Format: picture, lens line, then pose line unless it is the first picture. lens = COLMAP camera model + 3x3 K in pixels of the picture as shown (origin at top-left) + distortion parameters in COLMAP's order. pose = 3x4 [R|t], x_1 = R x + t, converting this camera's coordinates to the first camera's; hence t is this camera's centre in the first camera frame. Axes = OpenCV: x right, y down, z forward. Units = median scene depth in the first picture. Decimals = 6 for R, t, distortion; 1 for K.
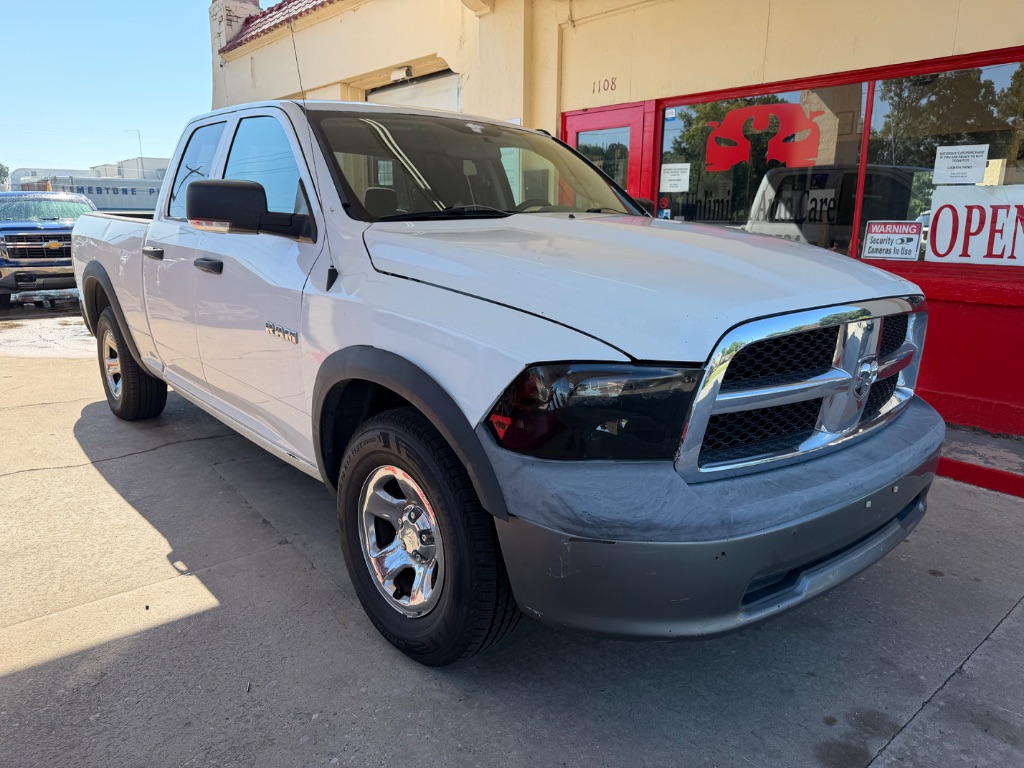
lens RADIAL K [[741.7, 0, 512.0], [0, 741.7, 384.0], [0, 0, 1]] dist [0.001314, -0.007112]
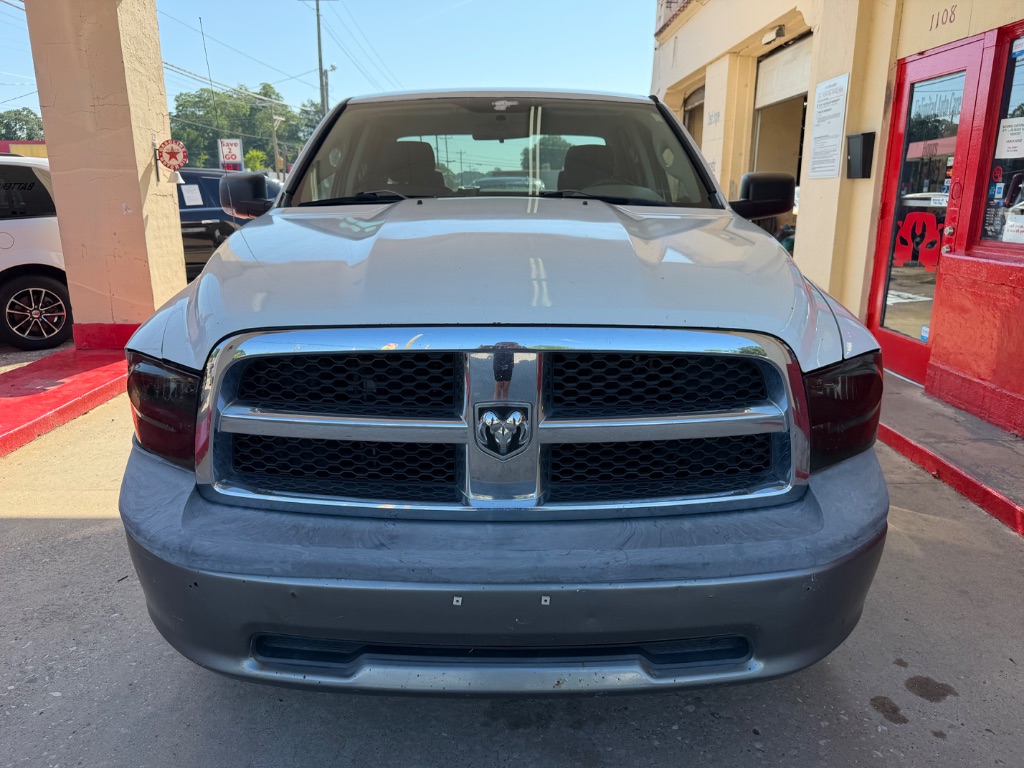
lens RADIAL K [[741.7, 0, 512.0], [0, 741.7, 384.0], [0, 0, 1]] dist [0.001314, -0.007112]
pose [[0.764794, 0.147536, -0.627156, 0.332537], [-0.128640, 0.988795, 0.075738, -0.039051], [0.631302, 0.022753, 0.775203, 0.161198]]
